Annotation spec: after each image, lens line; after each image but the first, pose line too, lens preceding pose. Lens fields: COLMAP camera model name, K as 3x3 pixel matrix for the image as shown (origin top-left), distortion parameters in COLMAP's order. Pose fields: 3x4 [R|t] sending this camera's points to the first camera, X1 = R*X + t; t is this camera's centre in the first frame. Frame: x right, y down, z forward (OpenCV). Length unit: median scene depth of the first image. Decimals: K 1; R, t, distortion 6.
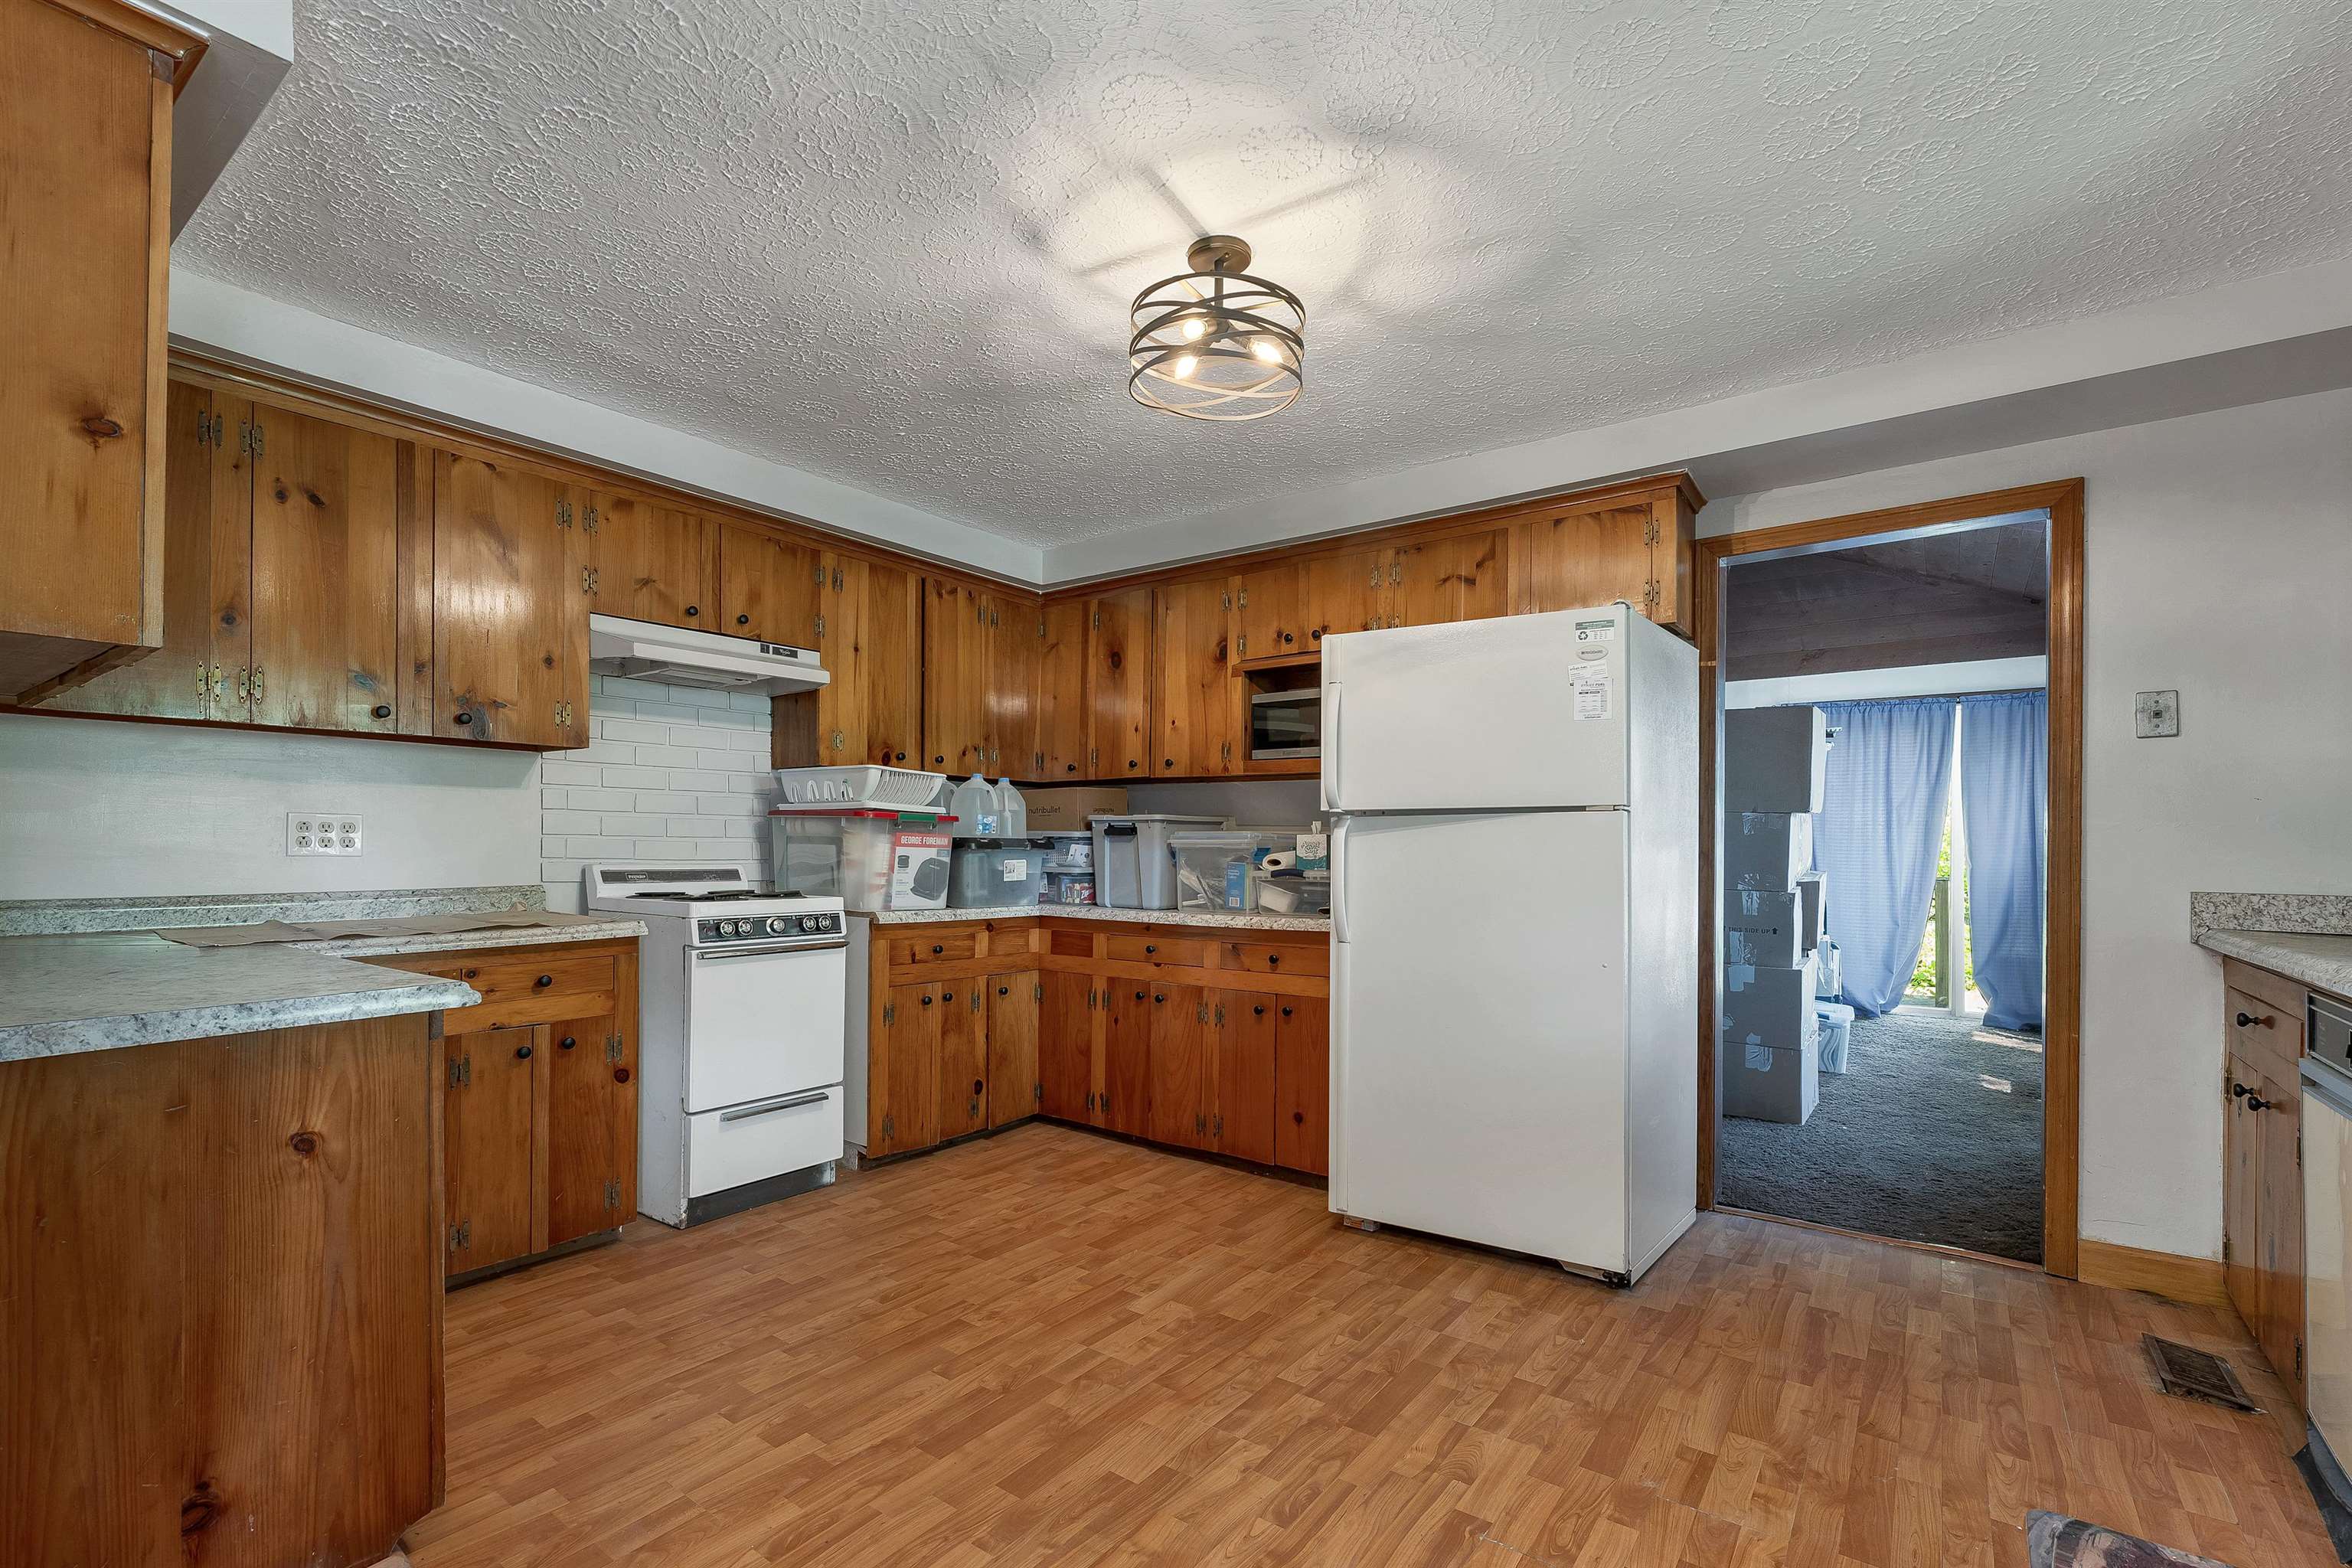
lens RADIAL K [[1042.8, 0, 1176.6], [0, 1042.8, 830.5], [0, 0, 1]] dist [-0.002594, 0.000399]
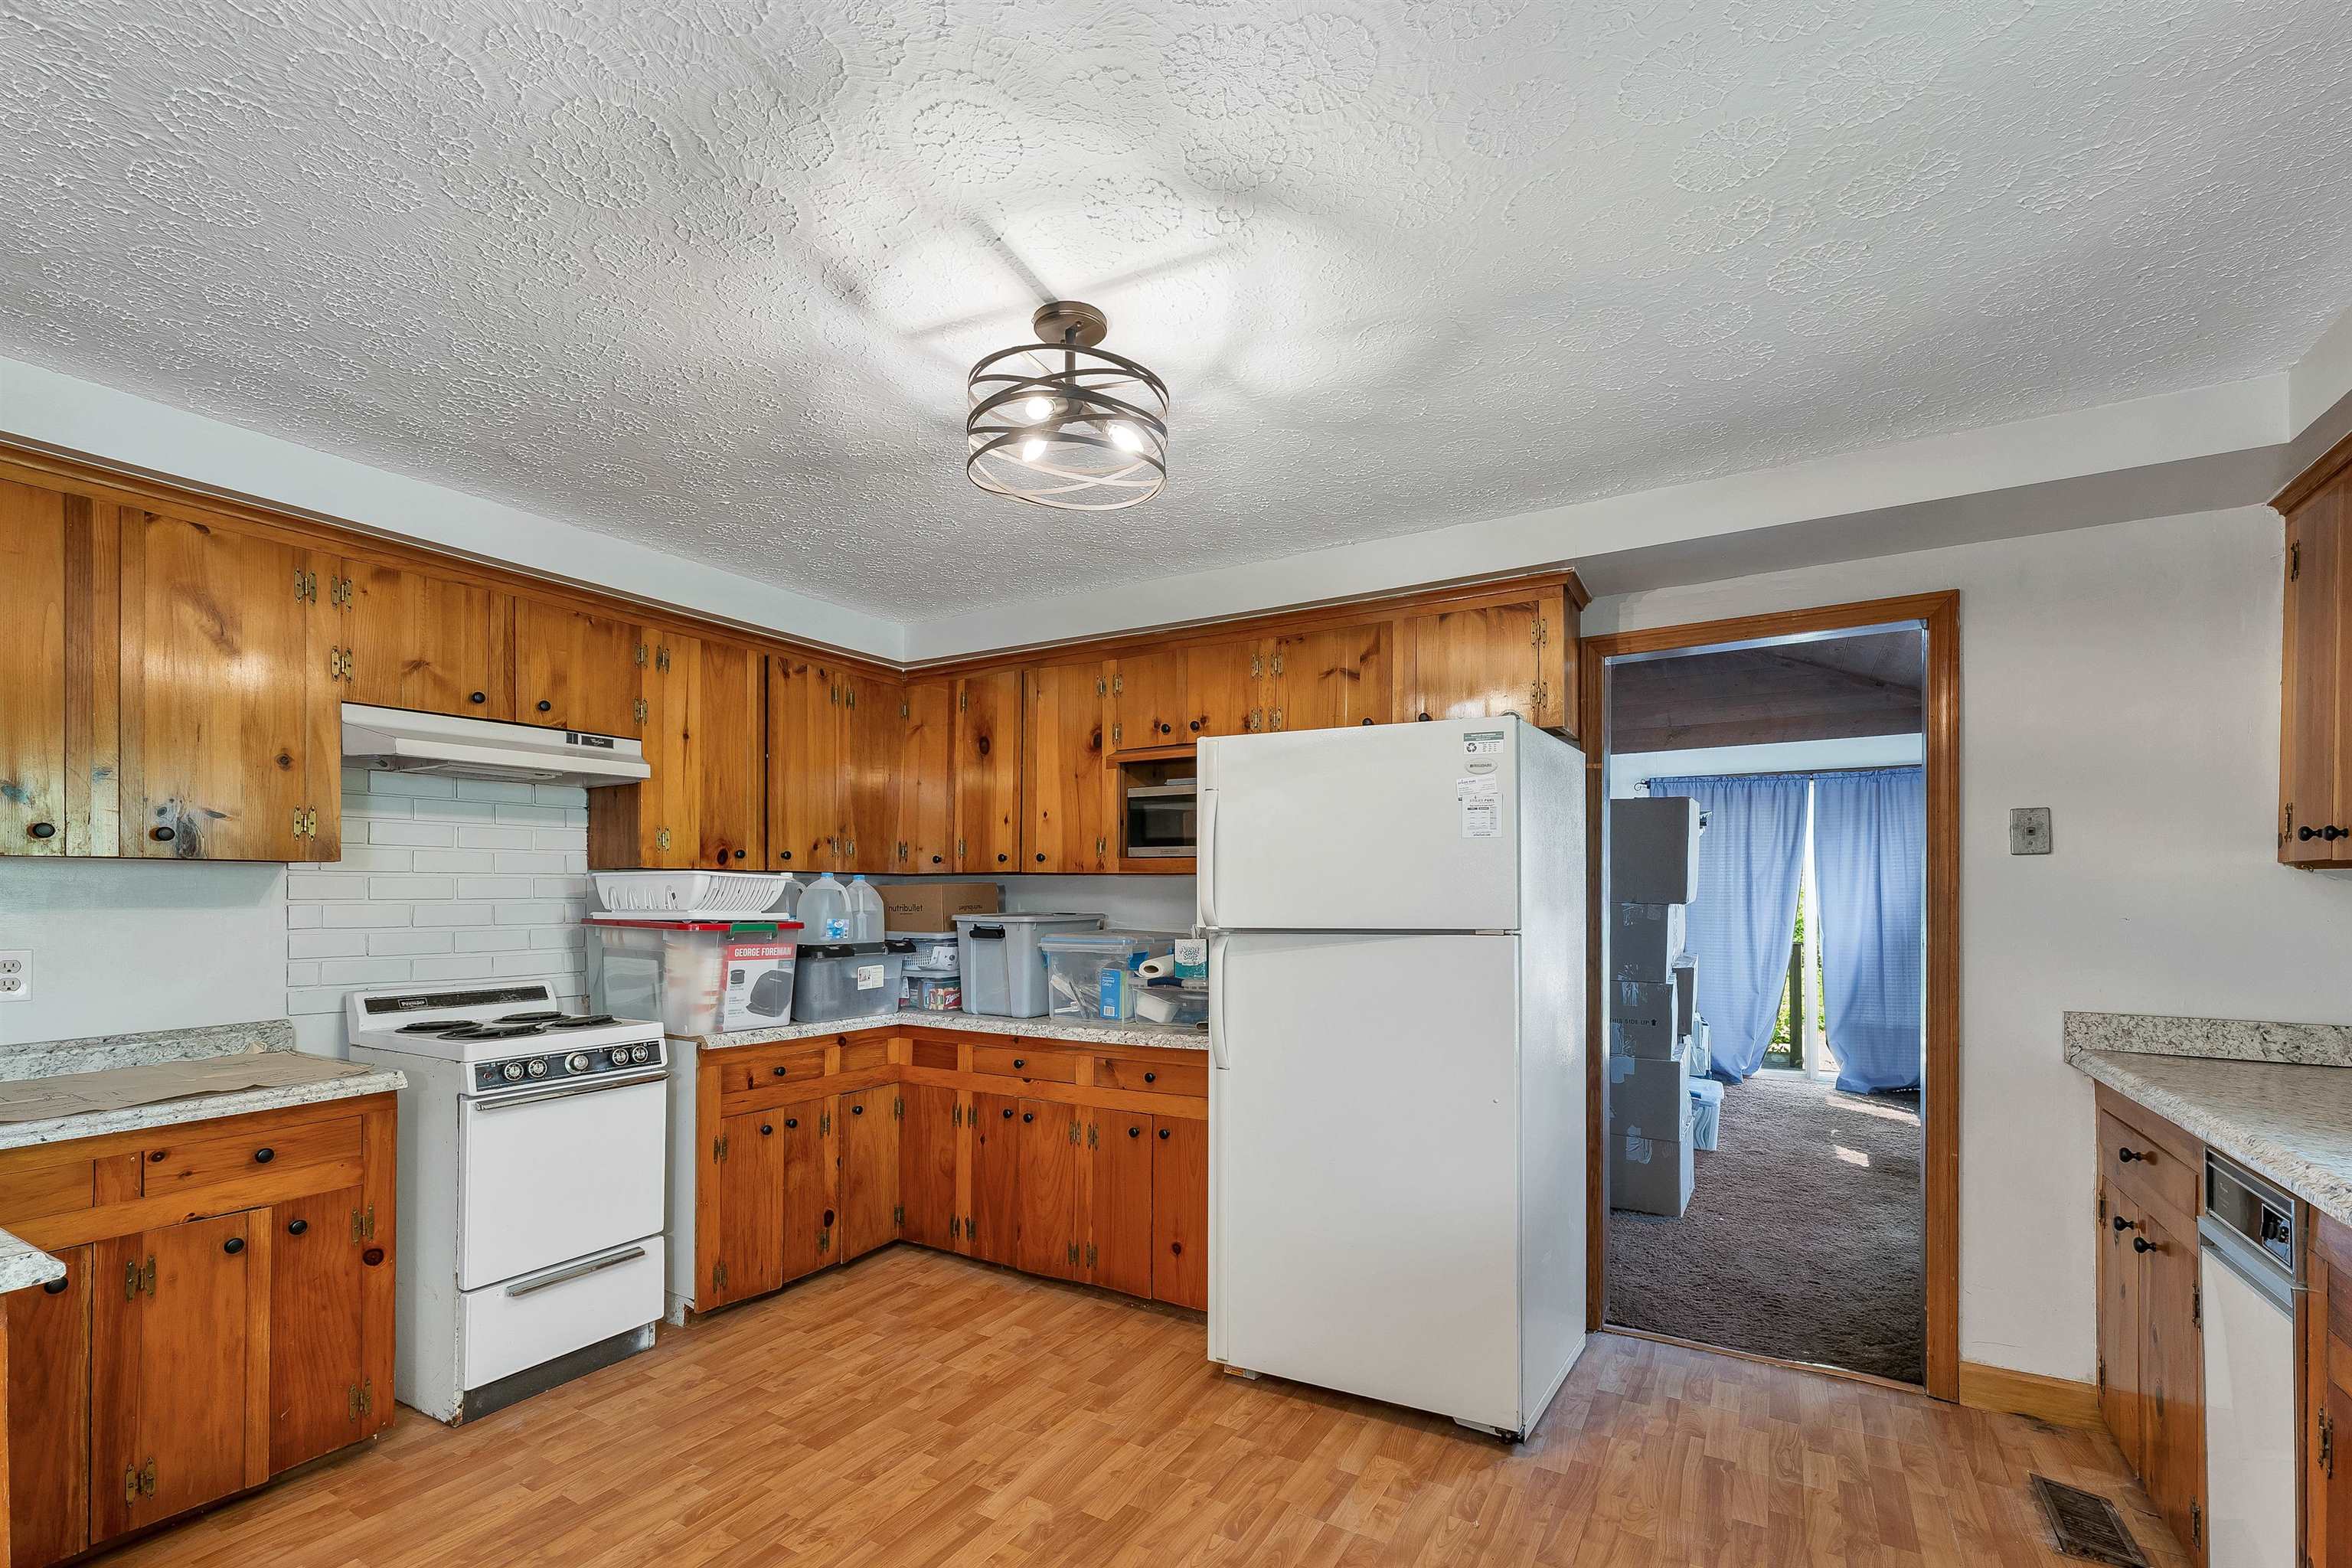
lens RADIAL K [[1023.4, 0, 1180.3], [0, 1023.4, 876.2], [0, 0, 1]] dist [0.000605, 0.000088]
pose [[0.994556, -0.004408, 0.104108, 0.030515], [0.004490, 0.999990, -0.000551, -0.065971], [-0.104104, 0.001016, 0.994566, 0.103207]]
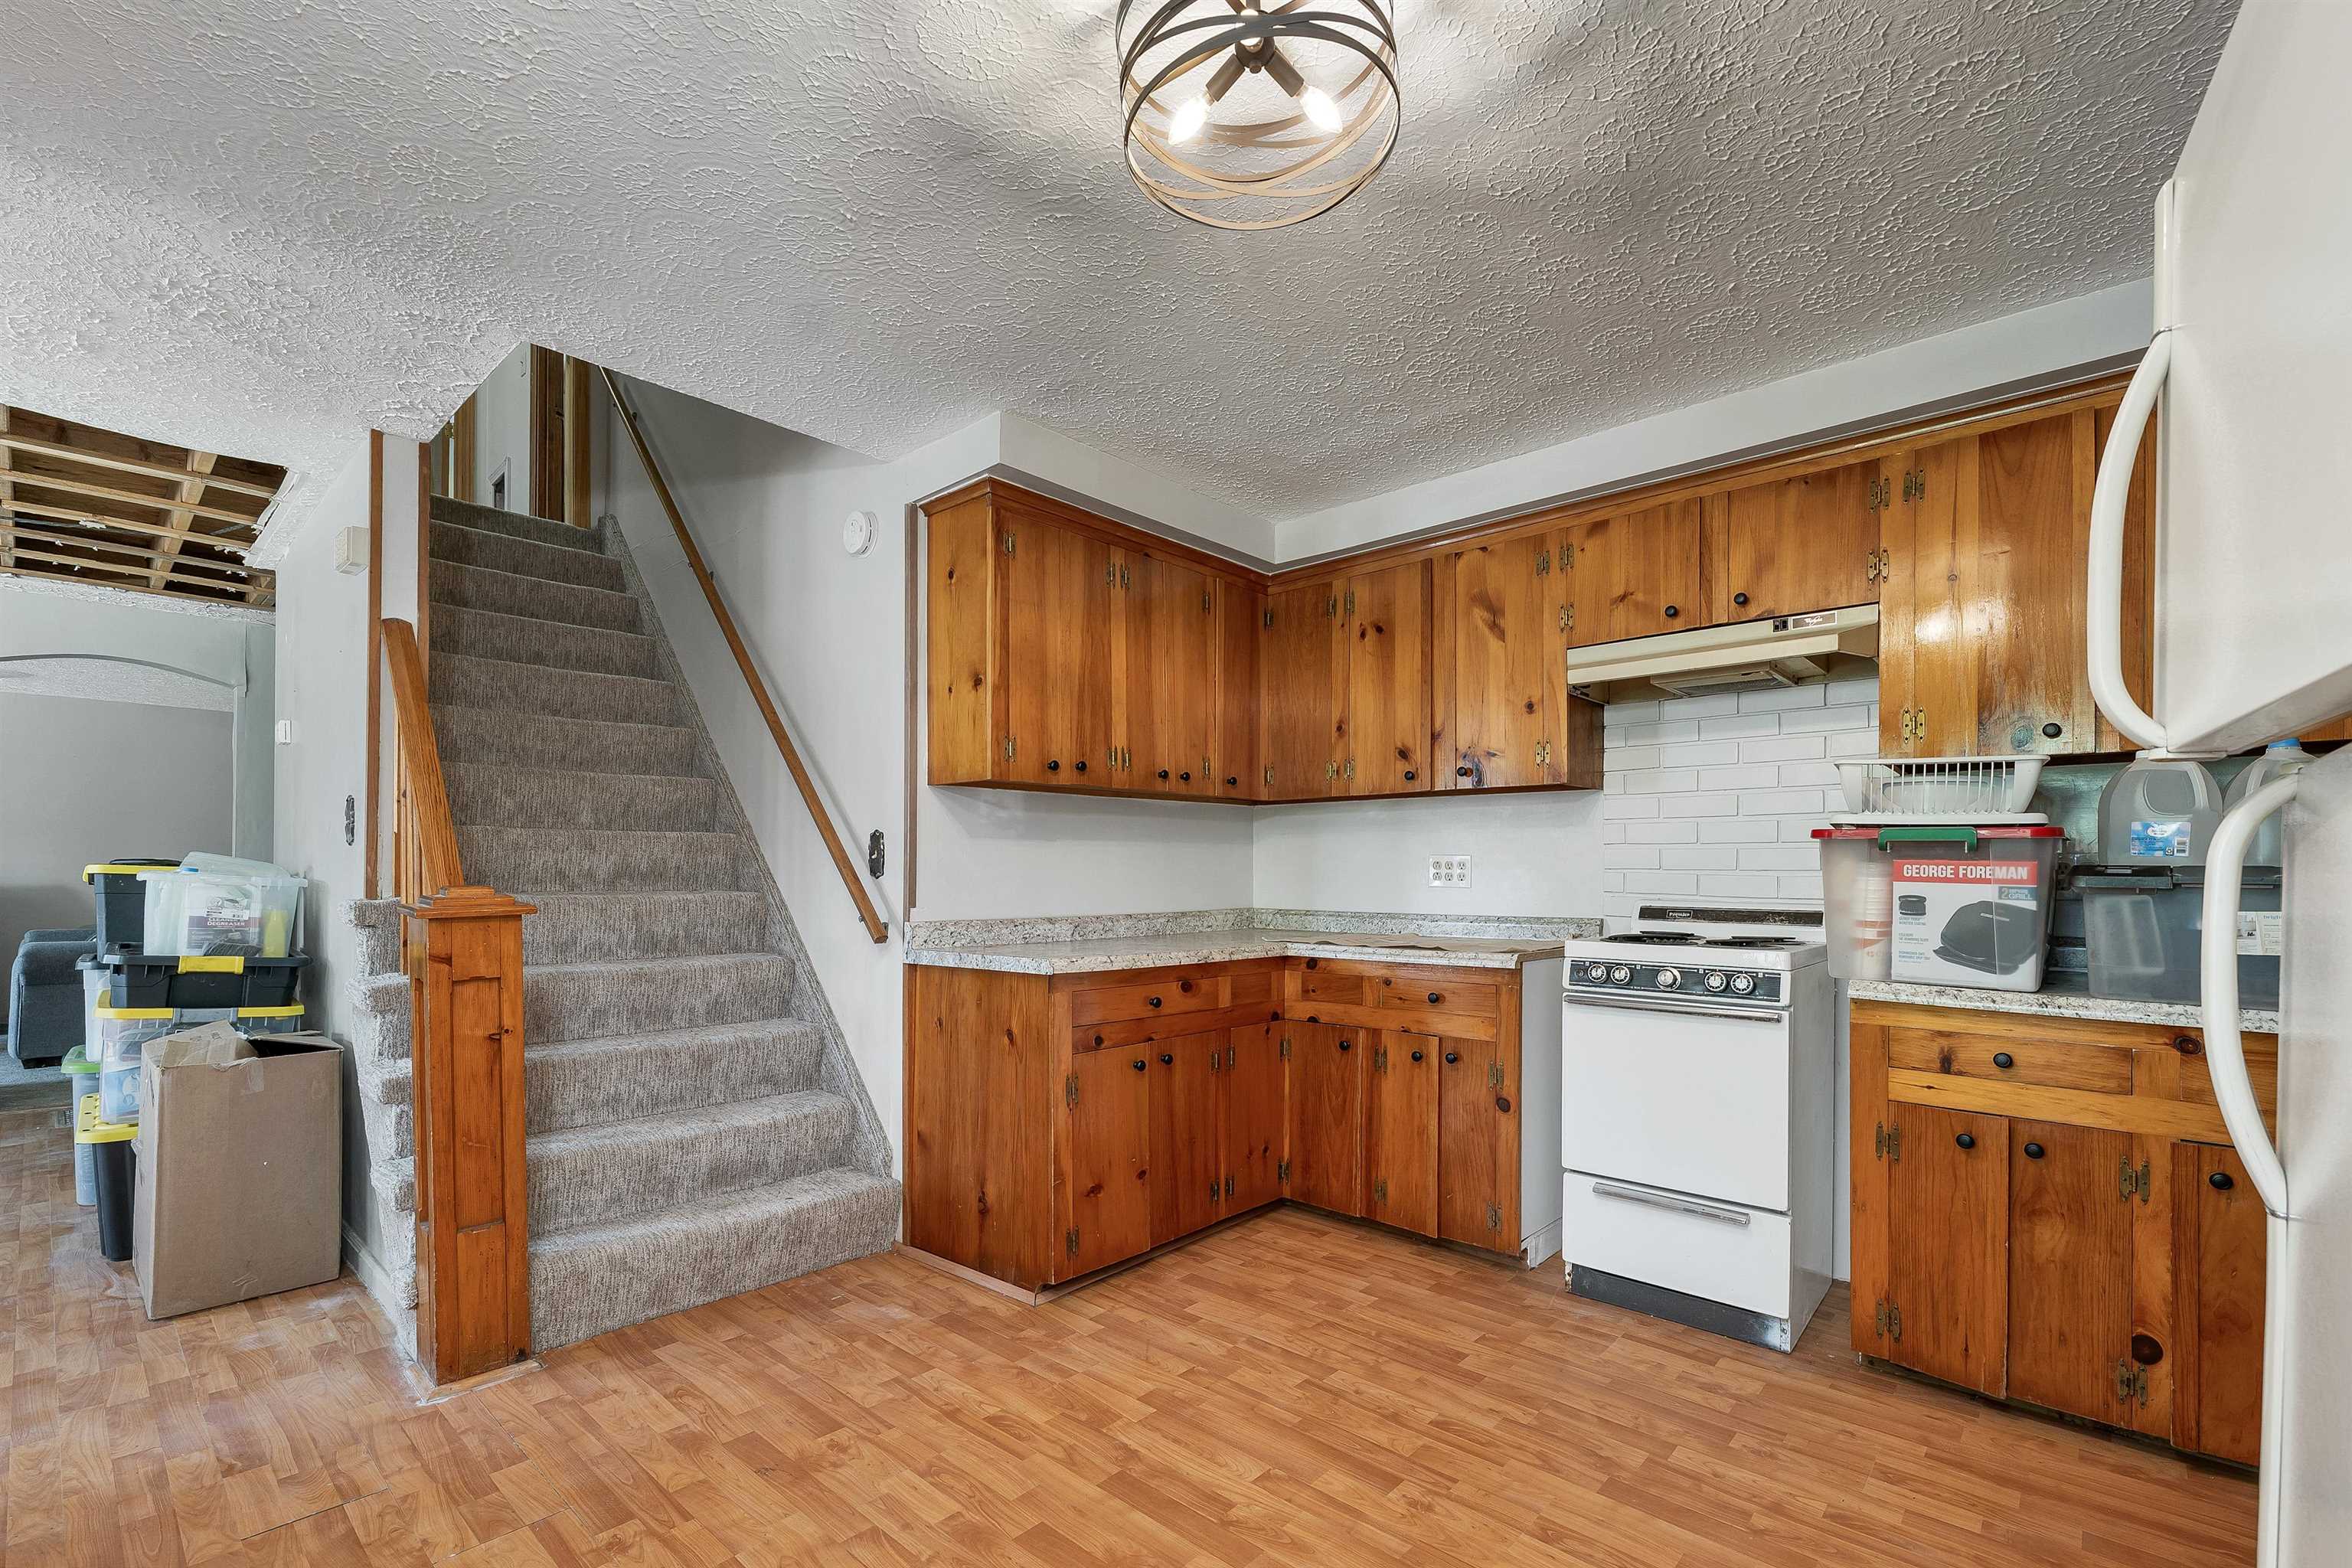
lens RADIAL K [[1030.1, 0, 1176.9], [0, 1030.1, 863.6], [0, 0, 1]] dist [0.000533, -0.000082]
pose [[-0.106593, -0.019036, -0.994121, 0.484419], [0.006651, 0.999781, -0.019858, 0.016886], [0.994281, -0.008728, -0.106443, 0.757180]]
